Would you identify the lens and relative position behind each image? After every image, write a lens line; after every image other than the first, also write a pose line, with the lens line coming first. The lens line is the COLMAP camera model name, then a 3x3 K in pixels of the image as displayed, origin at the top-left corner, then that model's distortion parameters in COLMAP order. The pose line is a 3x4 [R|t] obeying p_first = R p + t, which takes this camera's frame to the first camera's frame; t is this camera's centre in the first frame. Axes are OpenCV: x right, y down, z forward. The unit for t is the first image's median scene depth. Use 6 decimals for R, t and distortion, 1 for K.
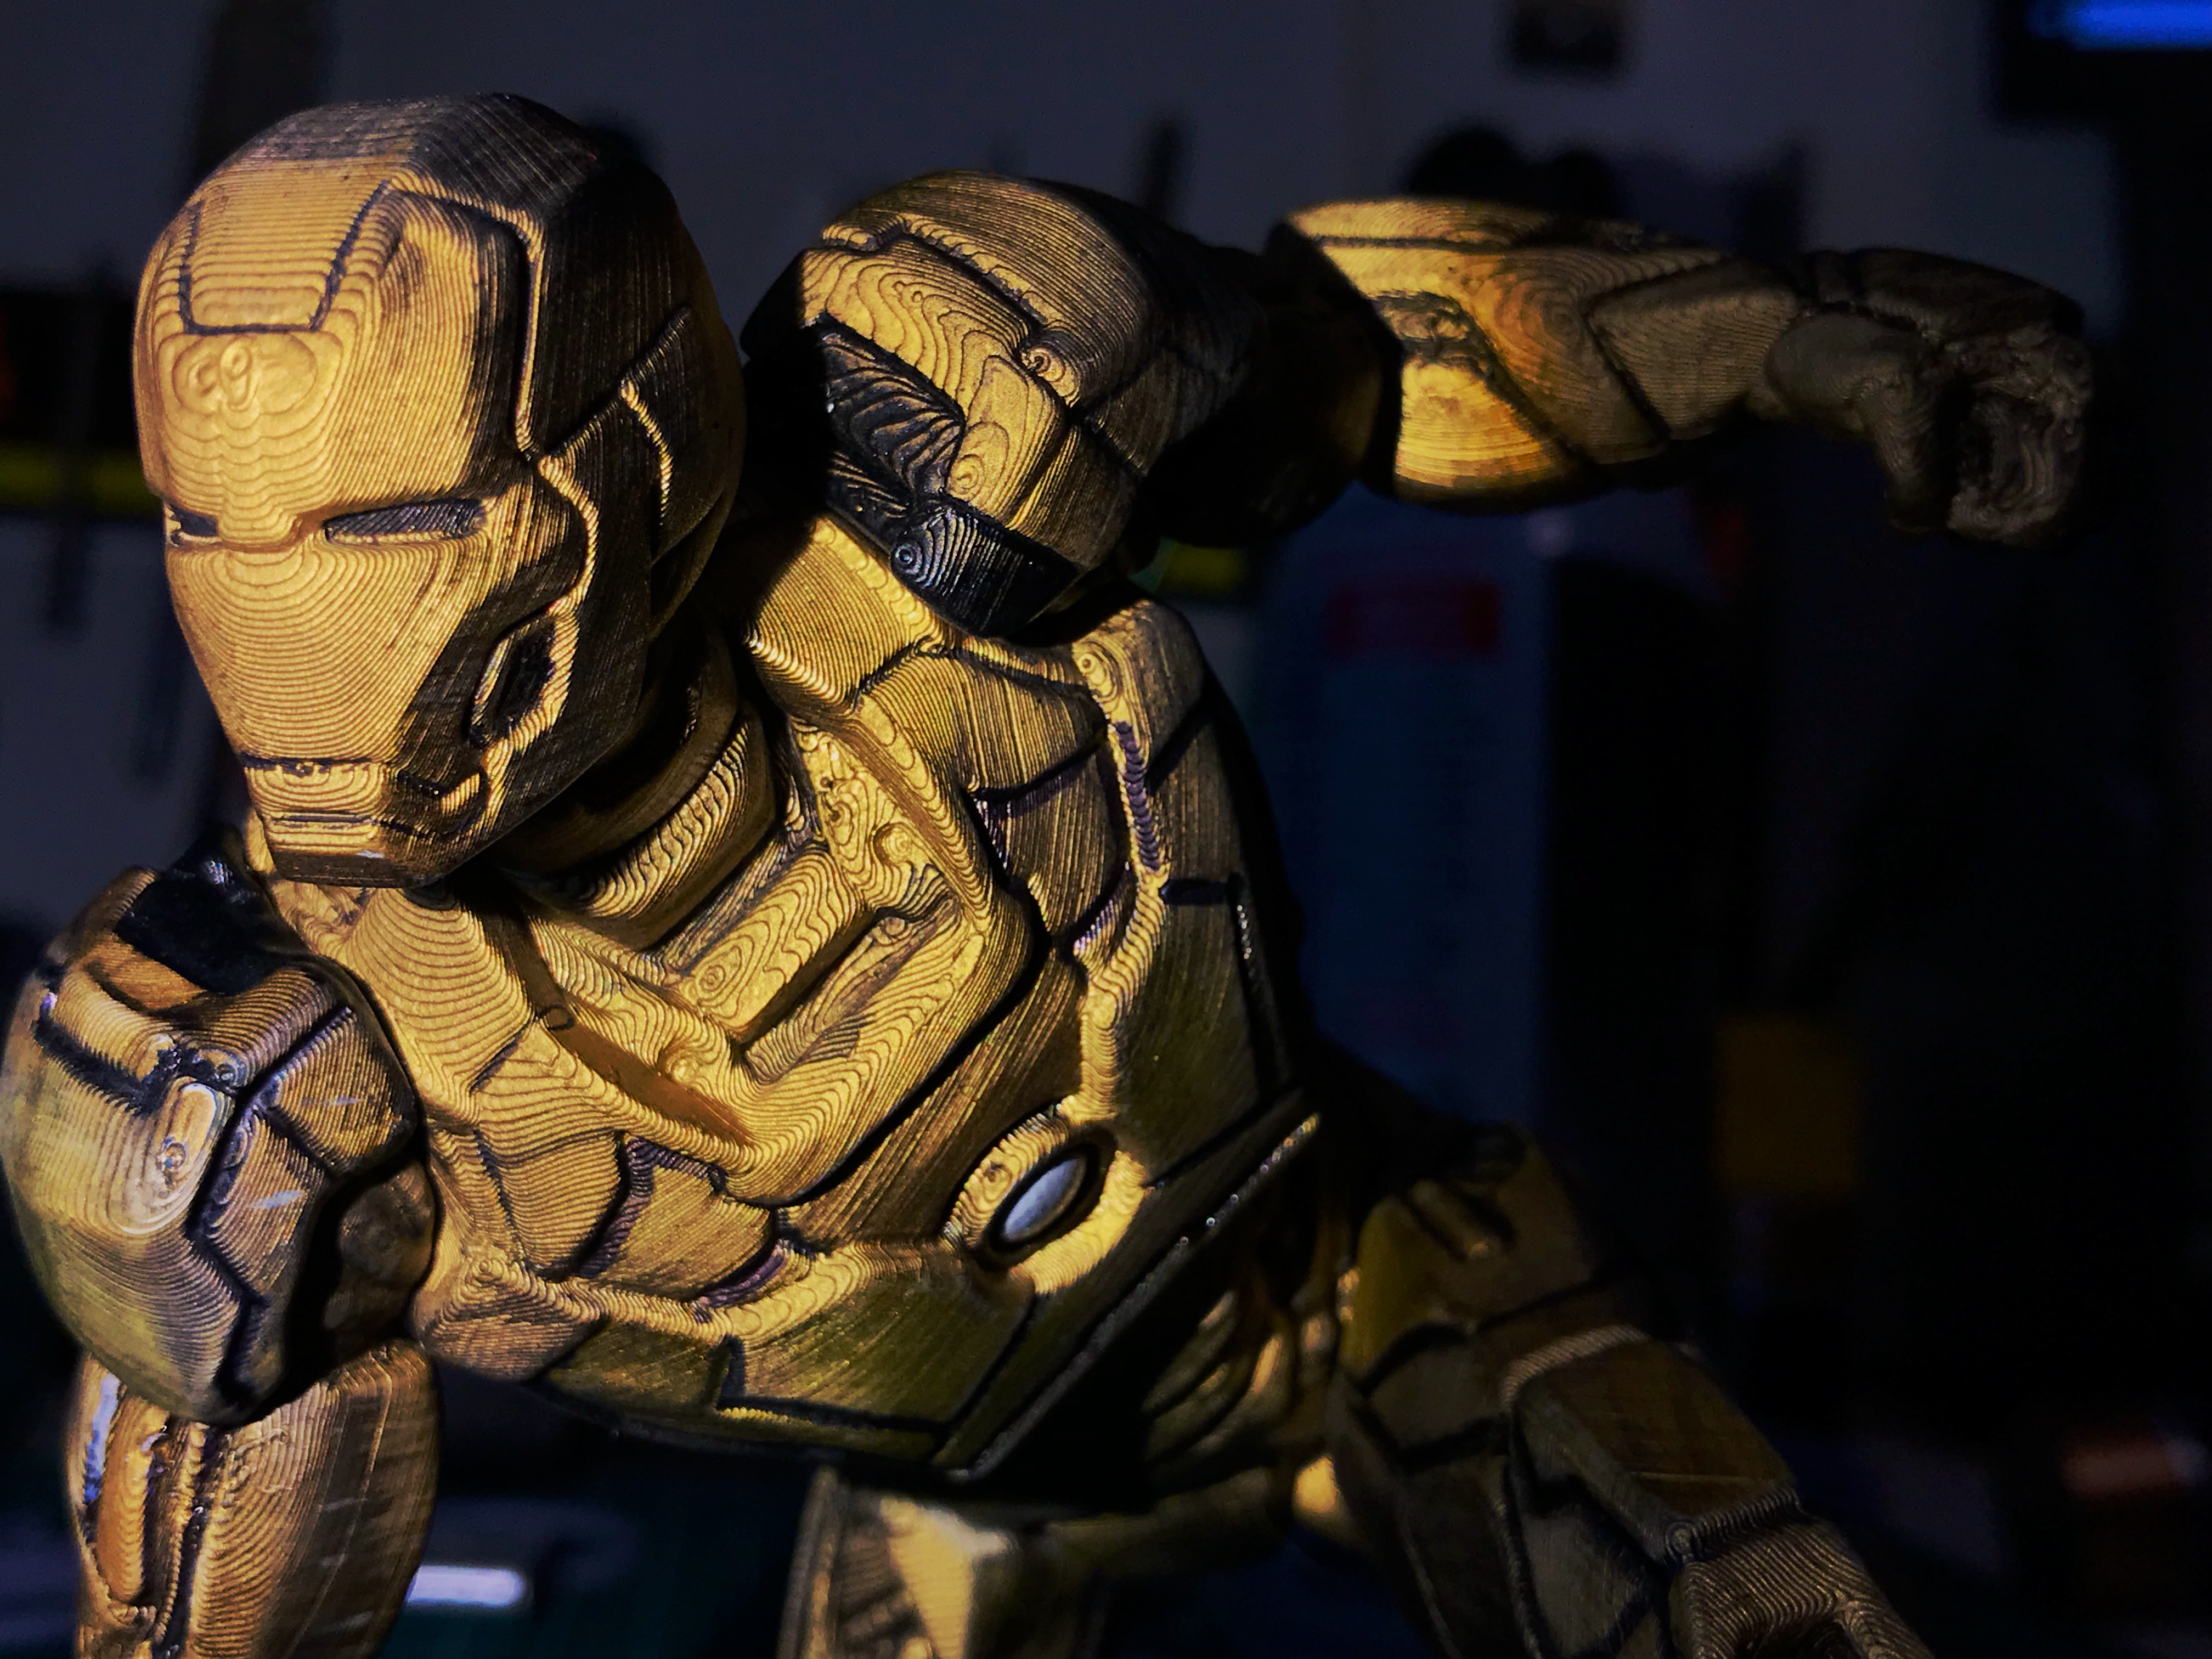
lens RADIAL K [[2515.0, 0, 1106.0], [0, 2515.0, 829.5], [0, 0, 1]] dist [0.160594, -0.715043]
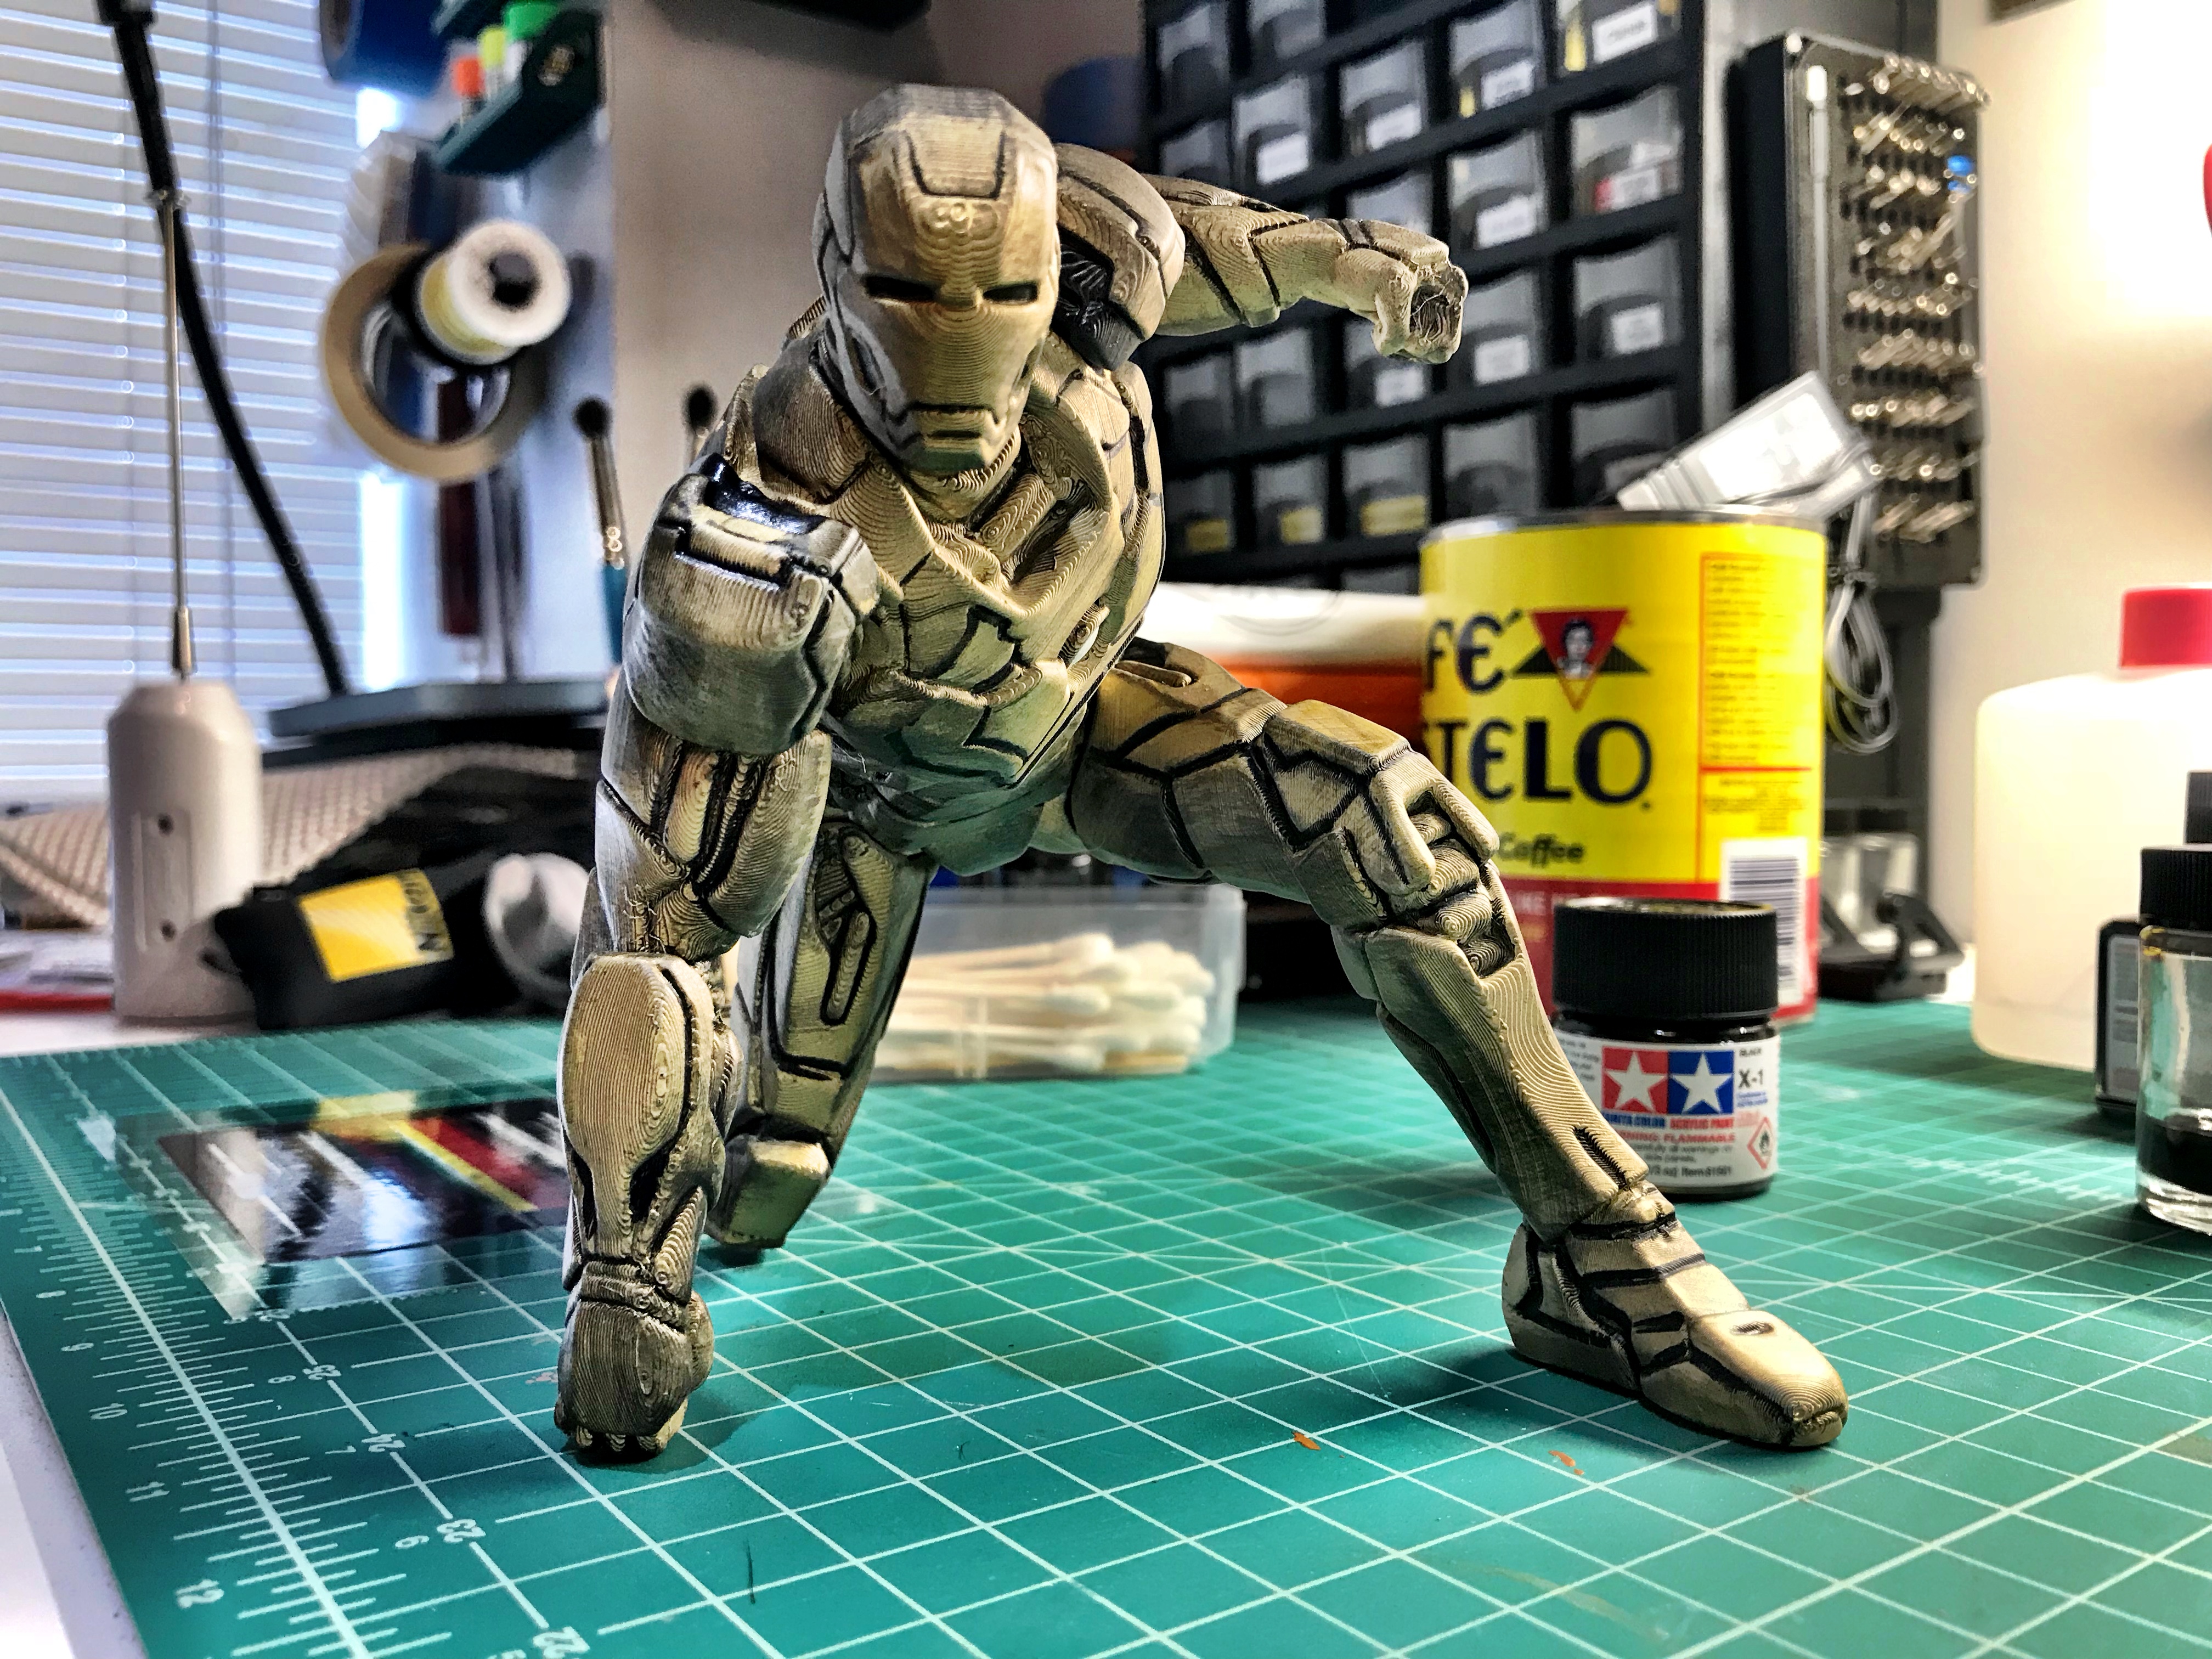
lens RADIAL K [[1874.8, 0, 1106.0], [0, 1874.8, 829.5], [0, 0, 1]] dist [-0.003362, 0.000480]
pose [[0.842507, -0.065648, 0.534670, -0.936642], [-0.002438, 0.992072, 0.125649, 0.109171], [-0.538680, -0.107164, 0.835667, -0.380764]]
